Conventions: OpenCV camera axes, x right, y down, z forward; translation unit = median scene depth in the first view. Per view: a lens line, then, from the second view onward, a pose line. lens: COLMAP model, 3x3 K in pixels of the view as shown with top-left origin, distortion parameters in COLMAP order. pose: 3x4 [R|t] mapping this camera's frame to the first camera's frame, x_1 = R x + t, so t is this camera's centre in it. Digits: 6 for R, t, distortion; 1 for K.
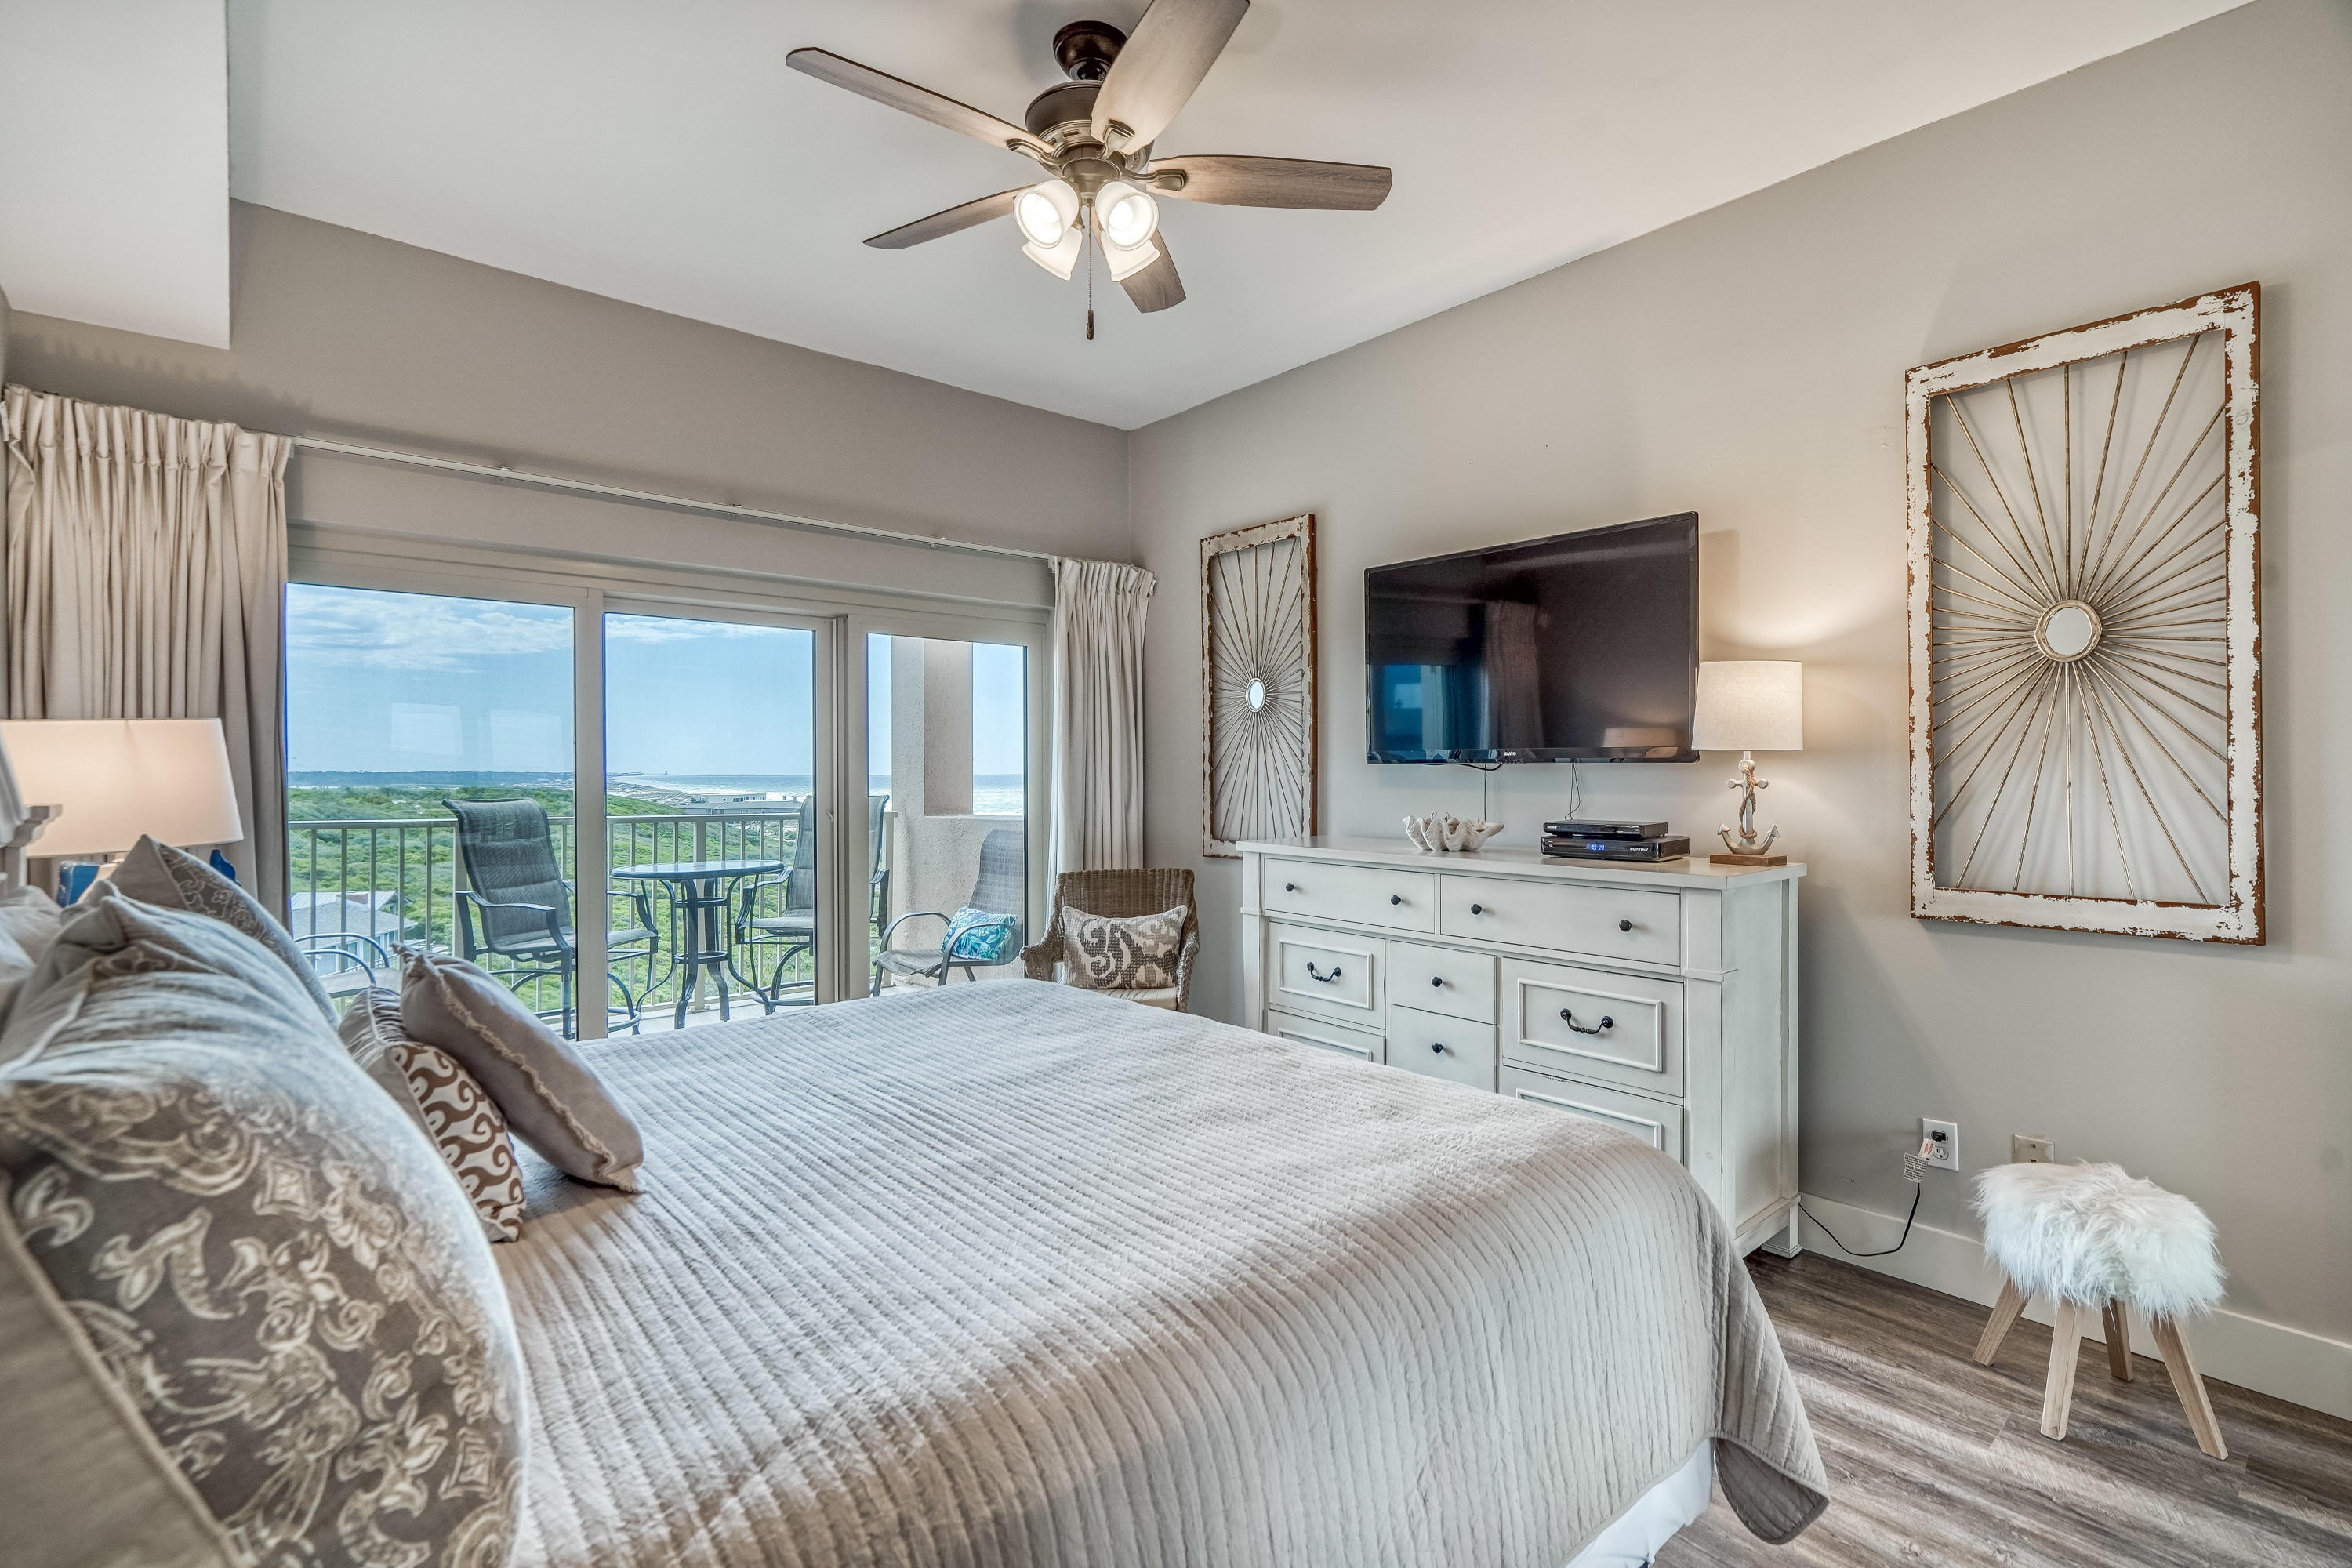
lens RADIAL K [[1061.2, 0, 1176.0], [0, 1061.2, 784.0], [0, 0, 1]] dist [-0.000542, 0.001922]
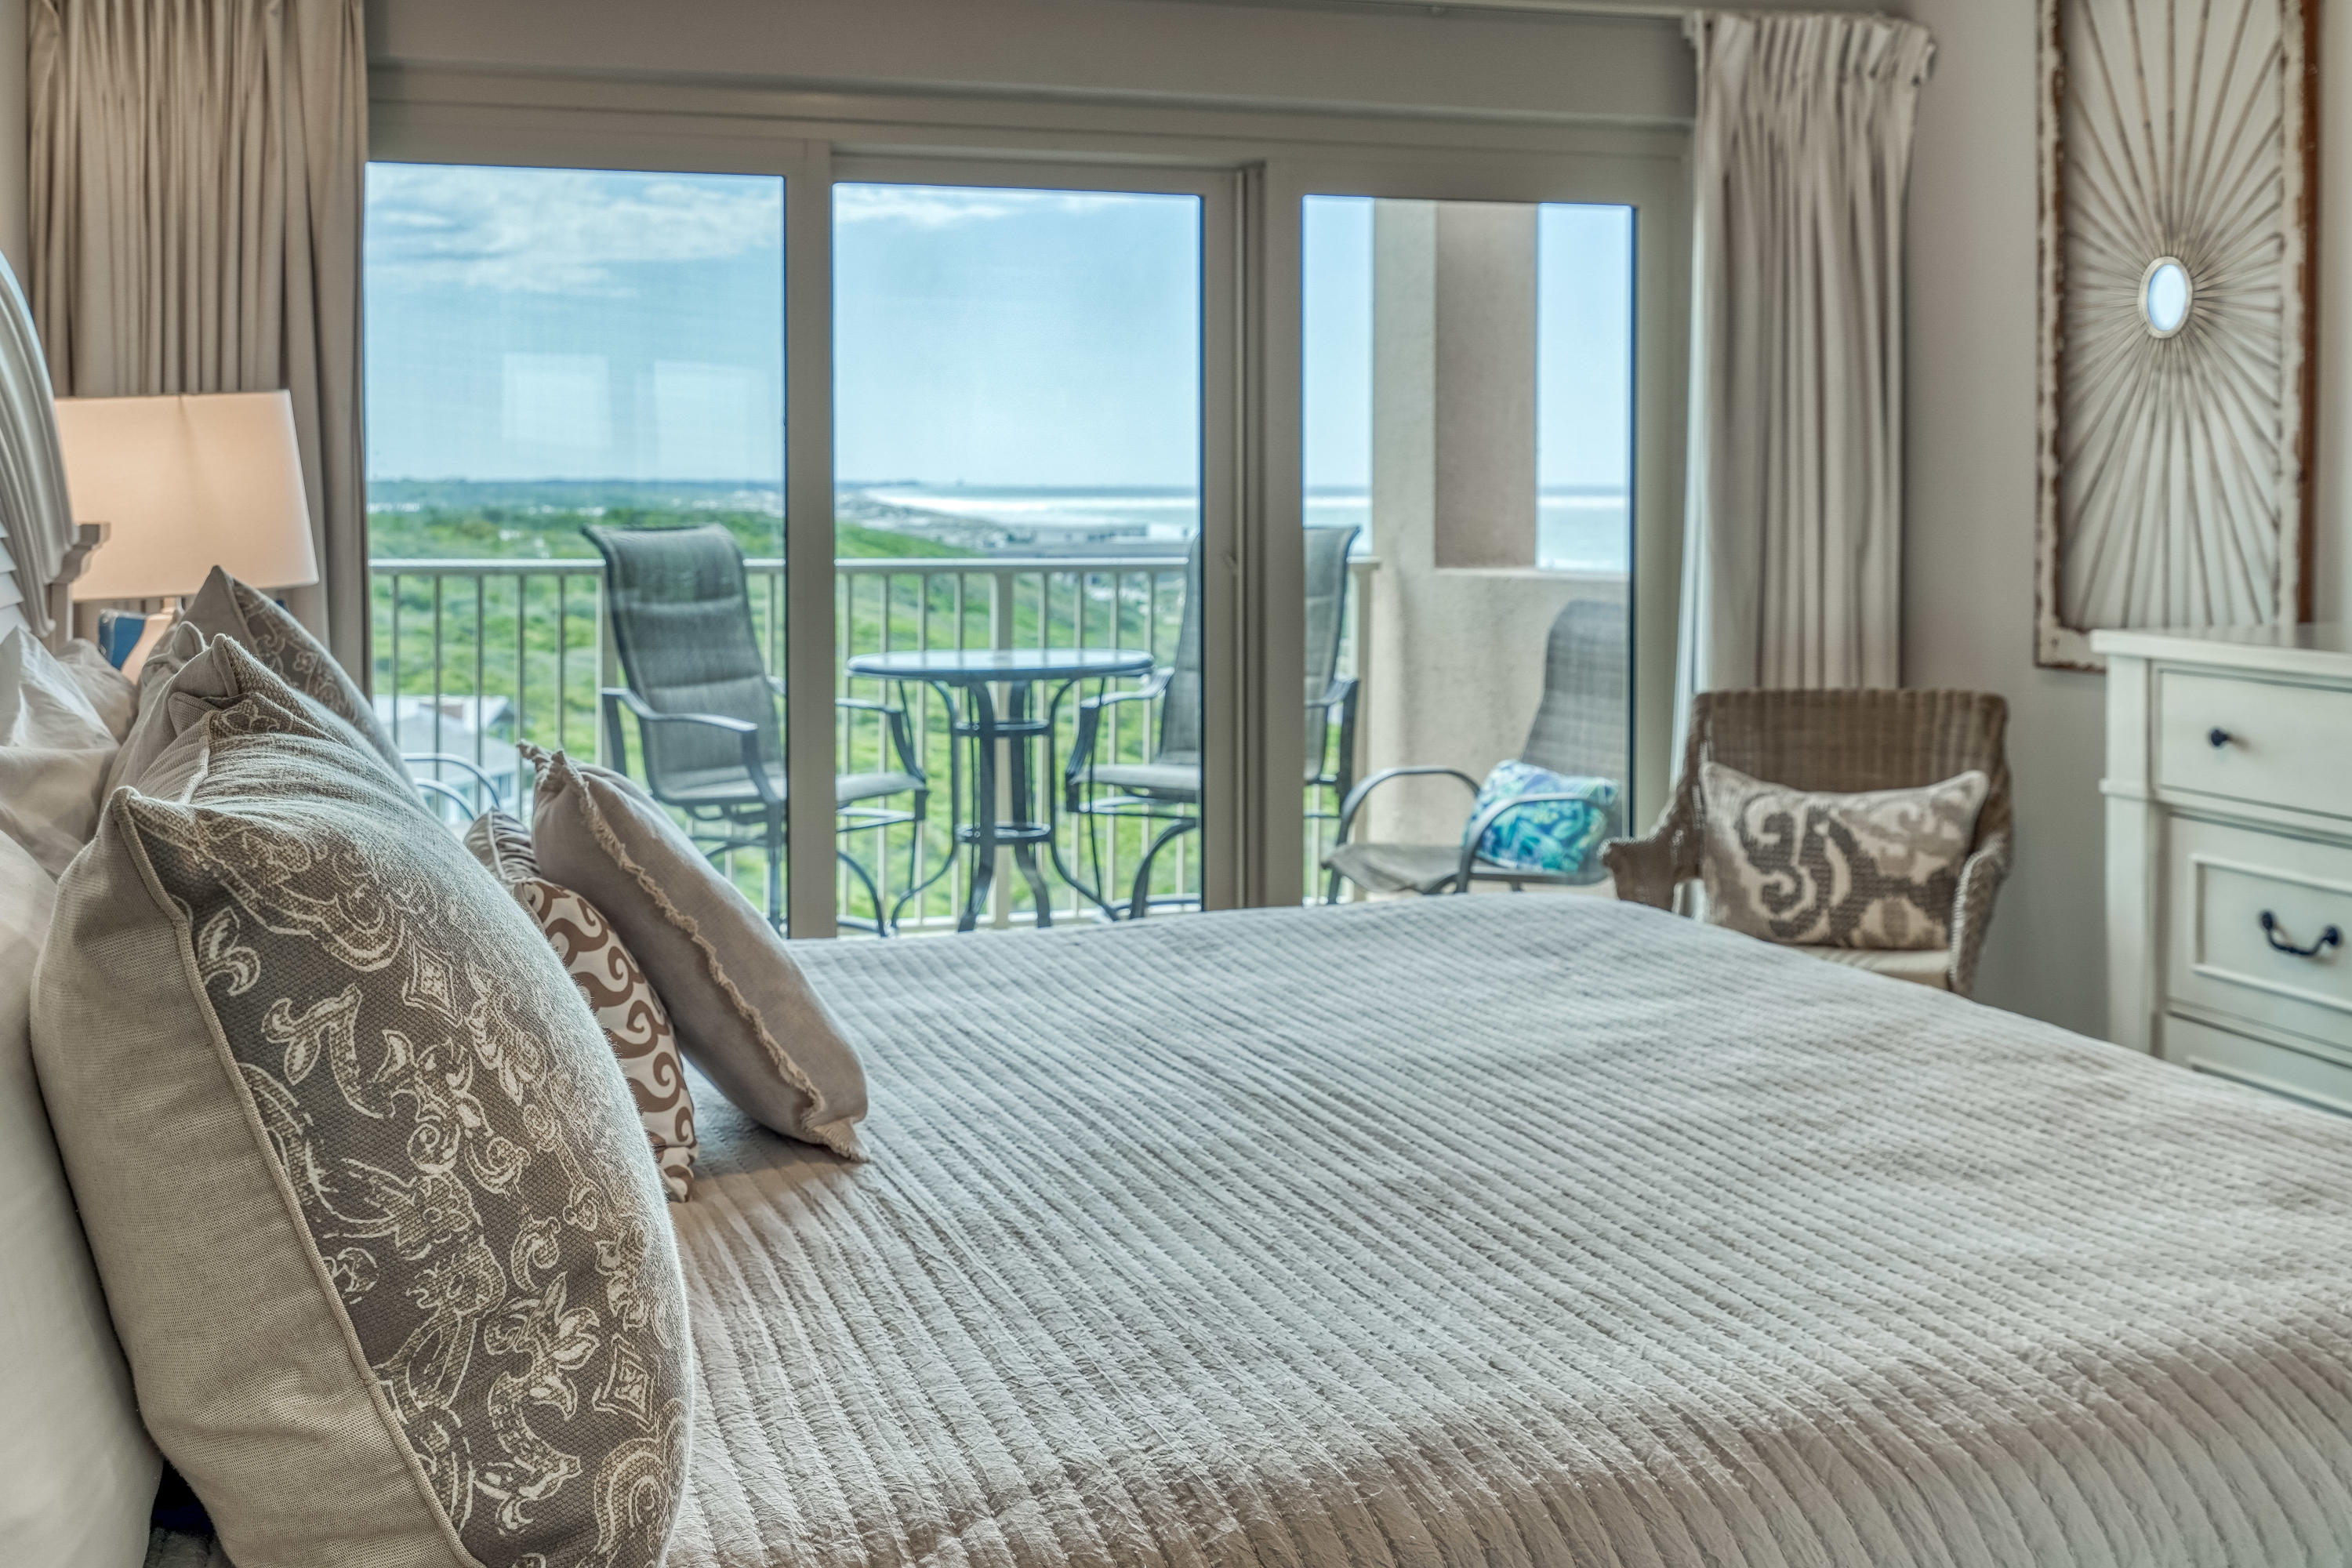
lens RADIAL K [[2390.0, 0, 1129.1], [0, 2390.0, 532.0], [0, 0, 1]] dist [-0.000466, -0.019695]
pose [[0.929262, 0.007320, -0.369349, 0.142377], [-0.003274, 0.999928, 0.011579, 0.007043], [0.369407, -0.009550, 0.929219, -0.214983]]
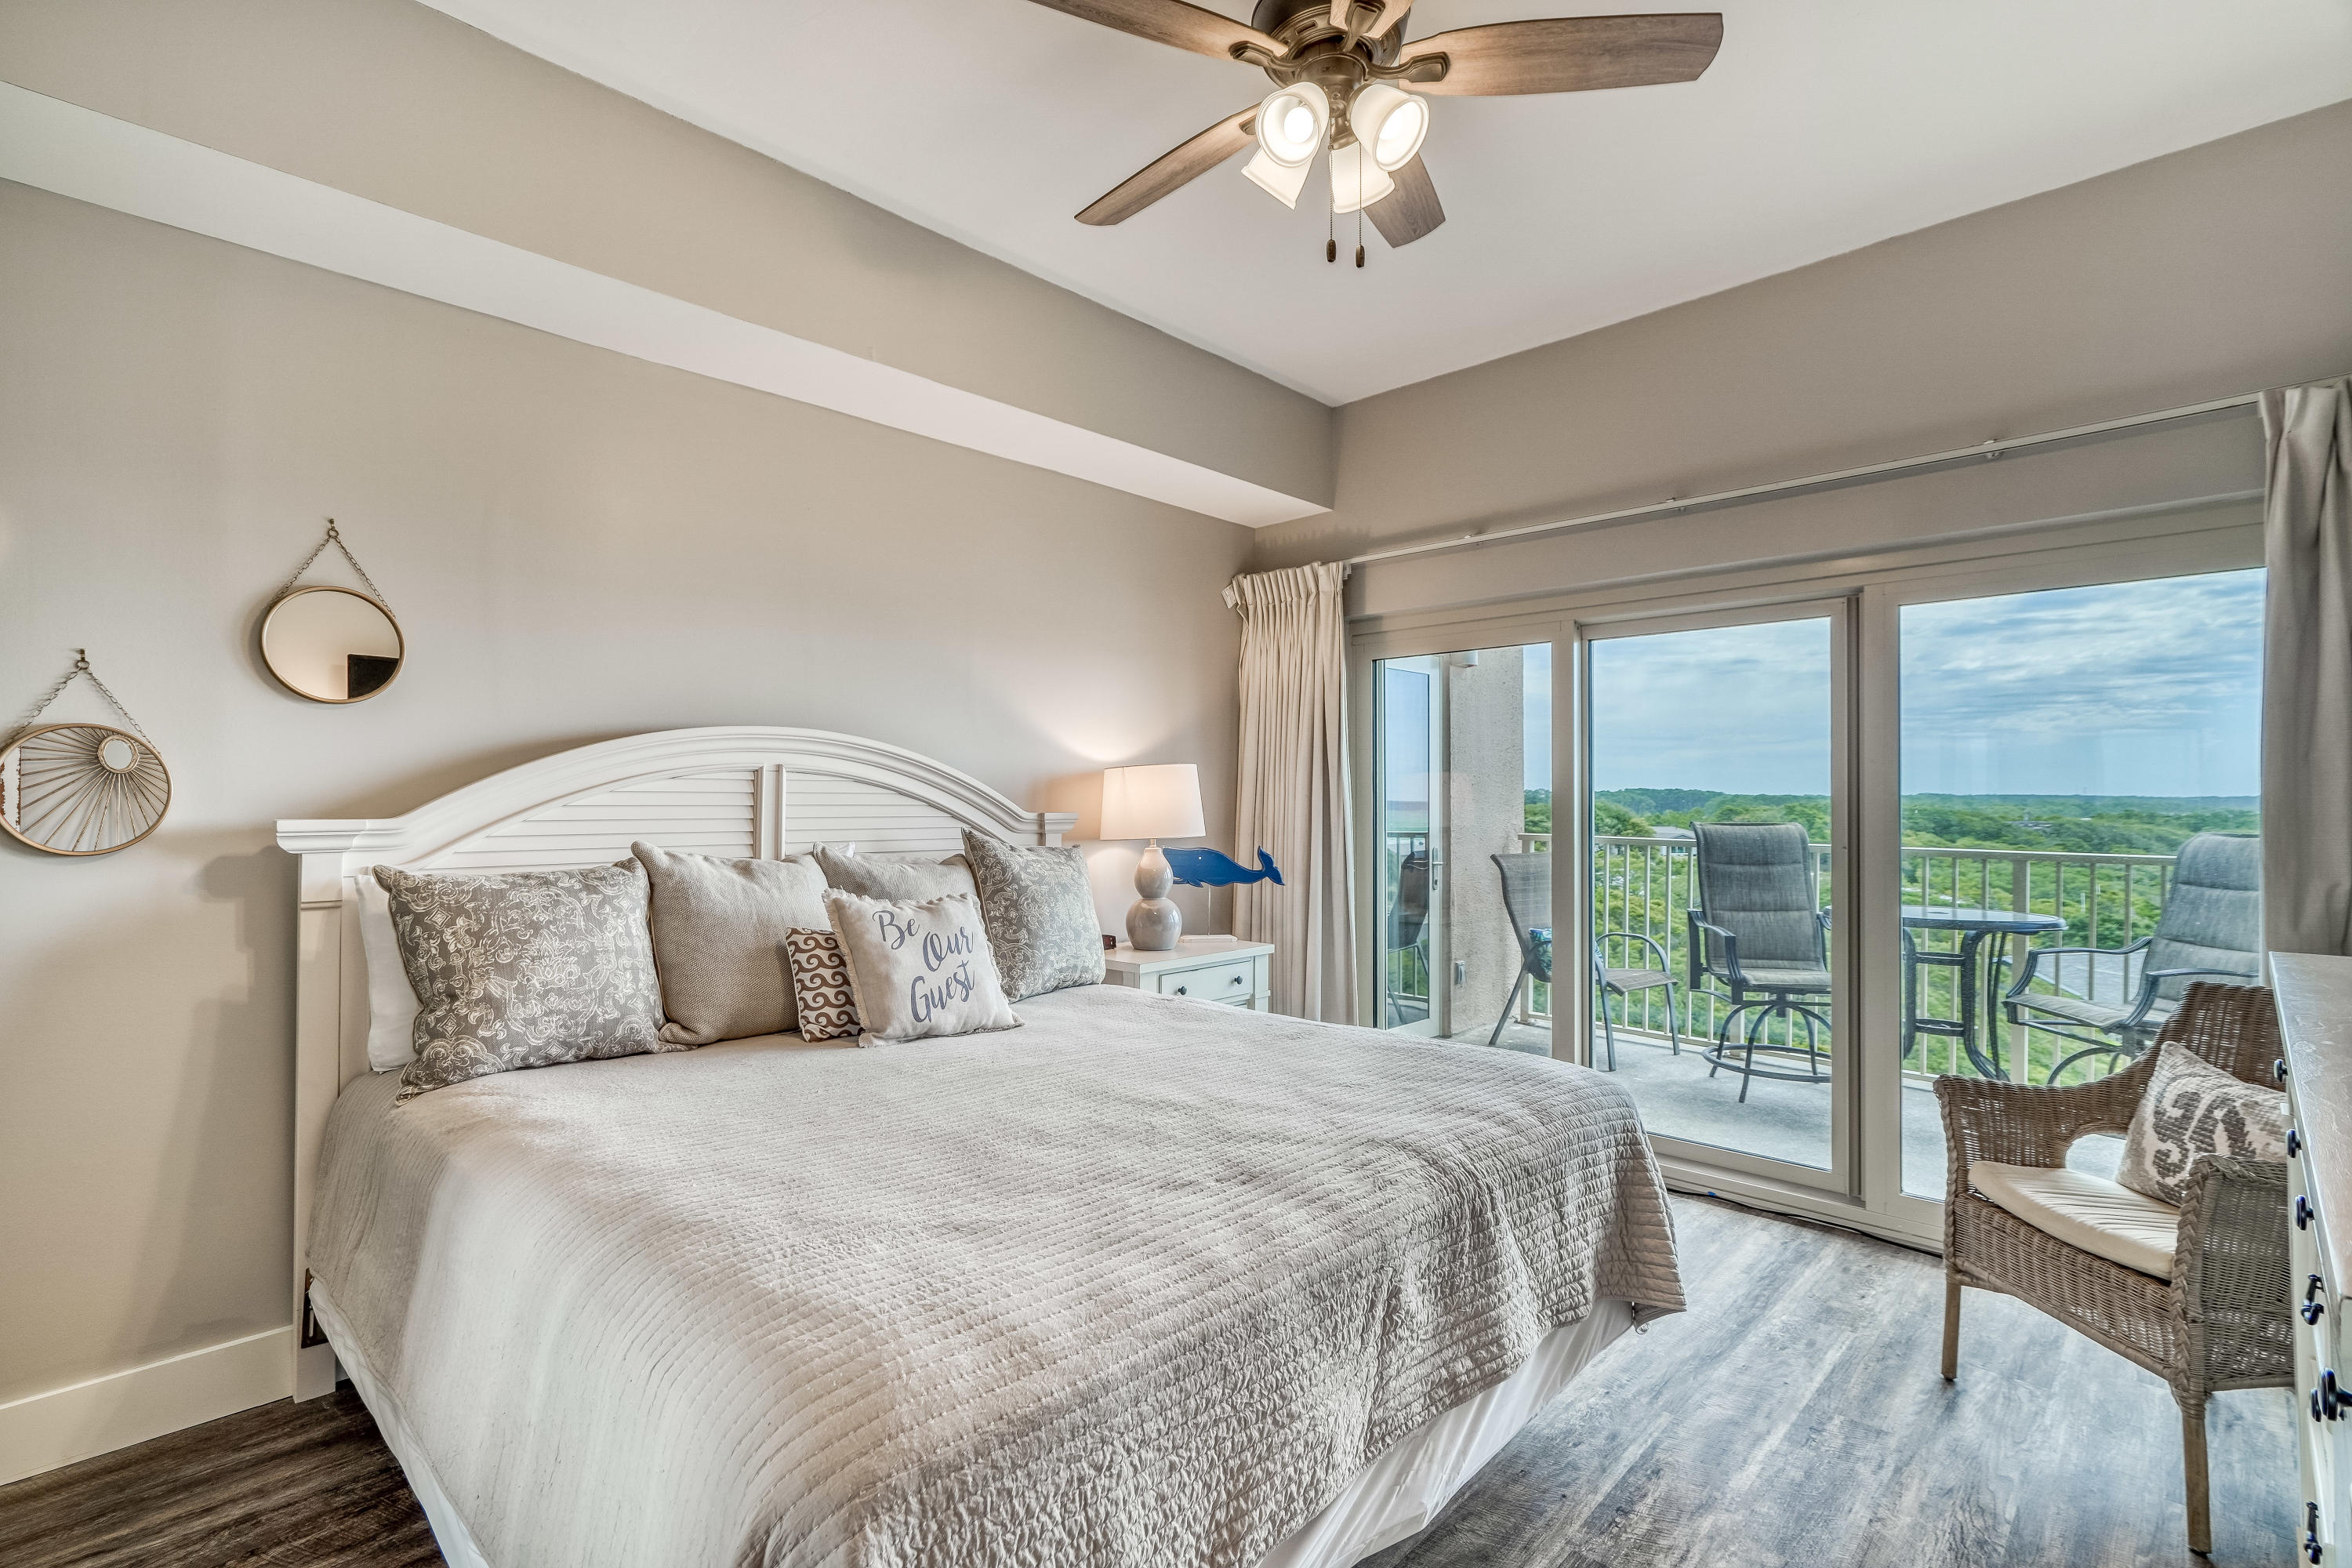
lens RADIAL K [[1101.3, 0, 1169.8], [0, 1101.3, 792.8], [0, 0, 1]] dist [-0.000967, 0.000004]
pose [[0.086947, -0.003352, -0.996207, 1.283734], [-0.010531, 0.999935, -0.004284, -0.015096], [0.996157, 0.010863, 0.086906, 1.342435]]
